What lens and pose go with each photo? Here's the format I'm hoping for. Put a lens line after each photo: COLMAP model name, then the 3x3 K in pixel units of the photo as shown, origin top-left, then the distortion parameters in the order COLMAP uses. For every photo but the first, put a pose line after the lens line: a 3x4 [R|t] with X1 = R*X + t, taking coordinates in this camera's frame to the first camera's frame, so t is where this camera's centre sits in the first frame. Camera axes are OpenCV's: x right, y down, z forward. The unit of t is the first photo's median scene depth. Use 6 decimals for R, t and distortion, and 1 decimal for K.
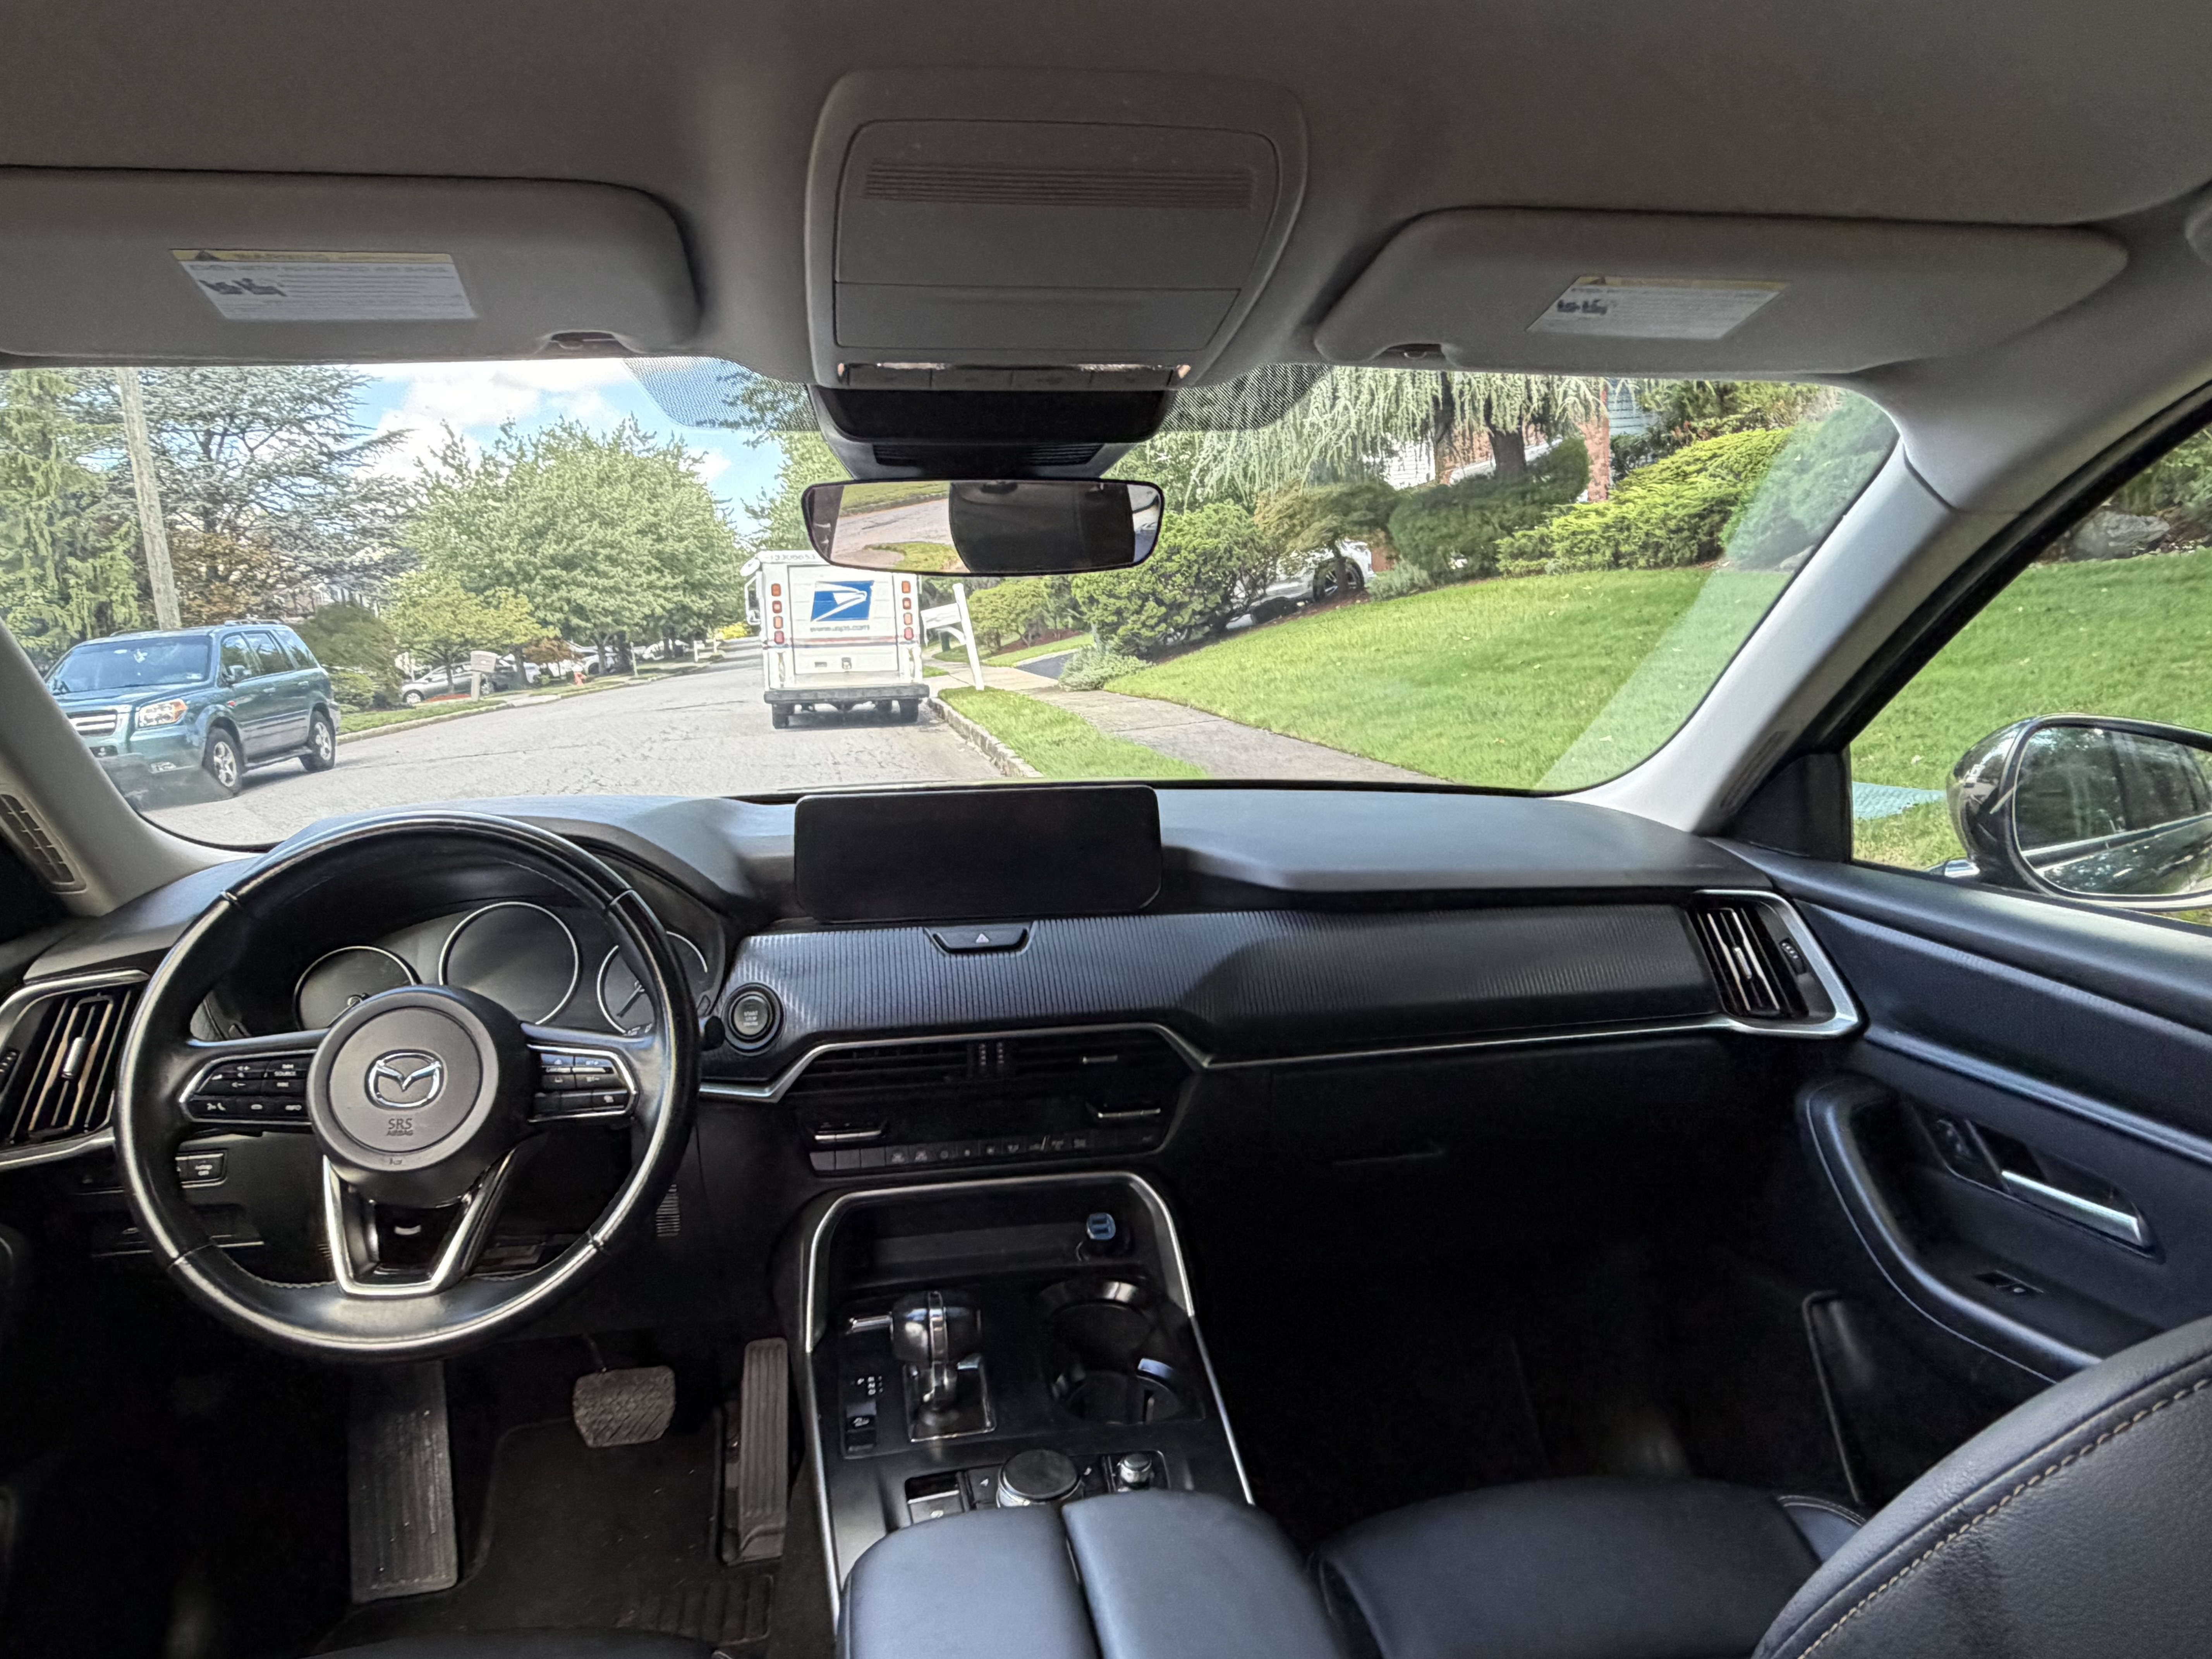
lens RADIAL K [[1420.2, 0, 1098.5], [0, 1420.2, 826.2], [0, 0, 1]] dist [-0.004505, -0.002595]
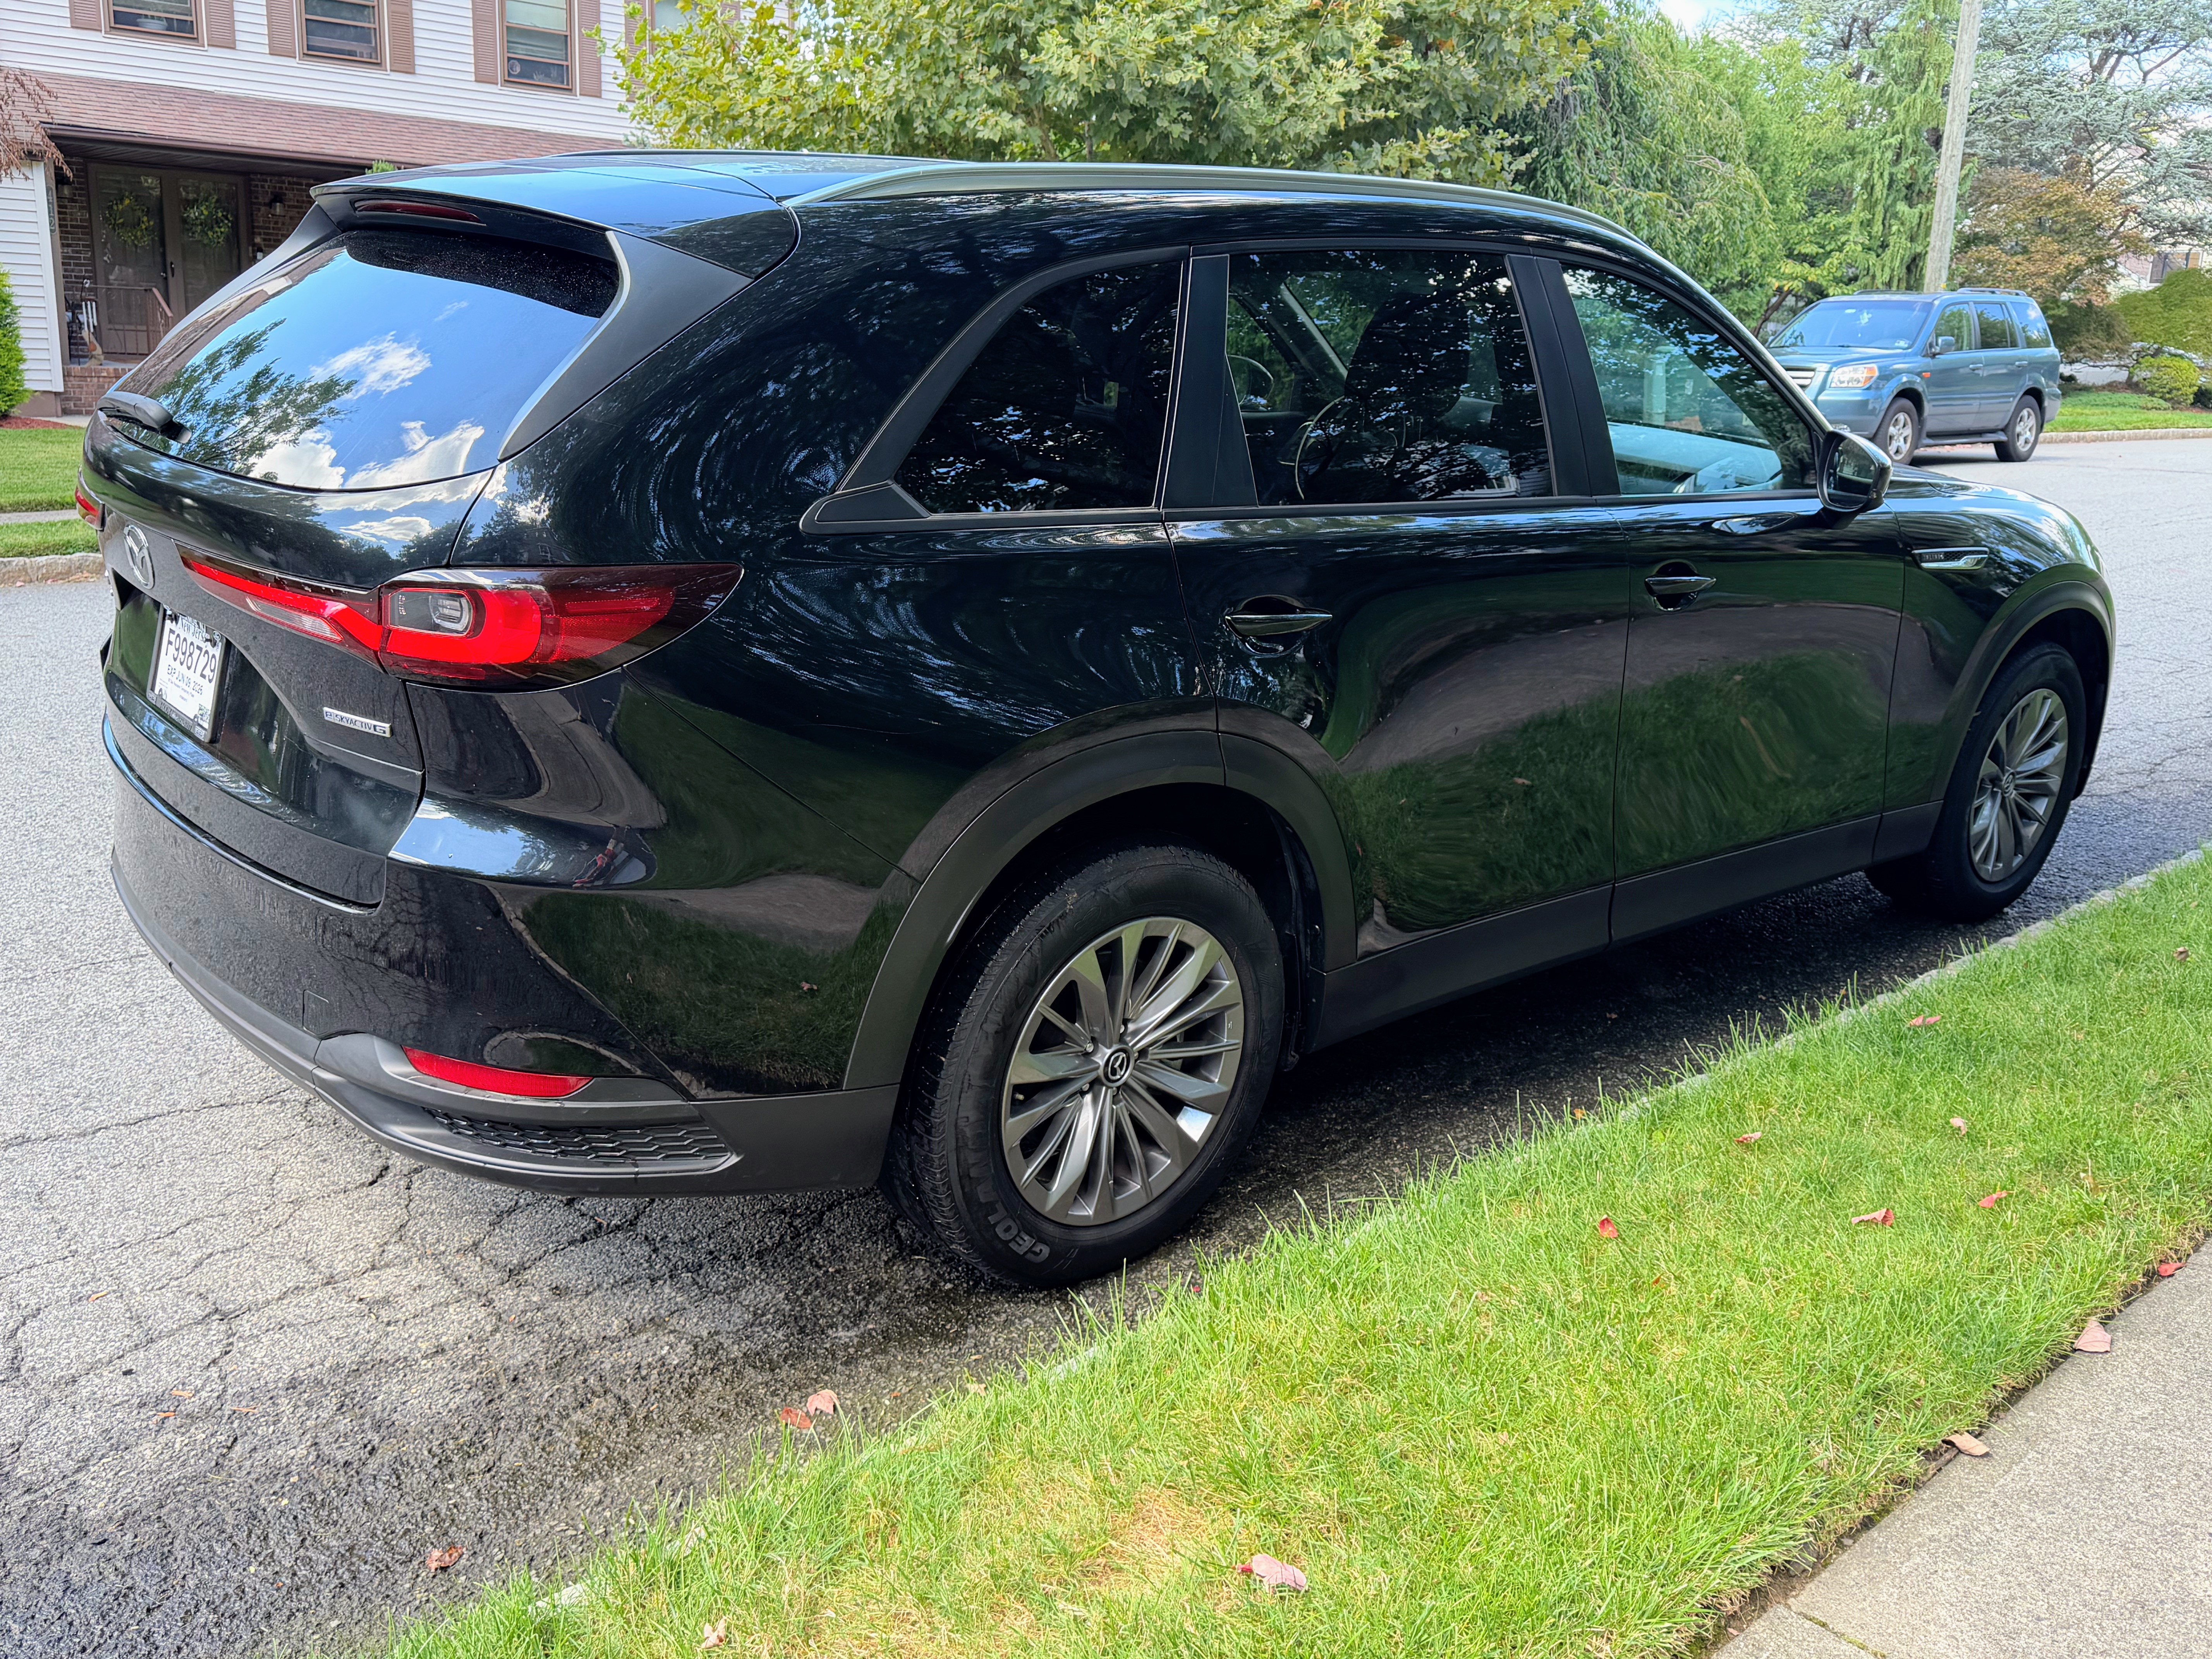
lens RADIAL K [[1861.3, 0, 1107.6], [0, 1861.3, 828.6], [0, 0, 1]] dist [-0.003746, -0.000861]
pose [[0.499855, 0.315113, -0.806752, 0.135820], [-0.197464, 0.948398, 0.248093, 0.001970], [0.843299, 0.035294, 0.536285, -0.088761]]
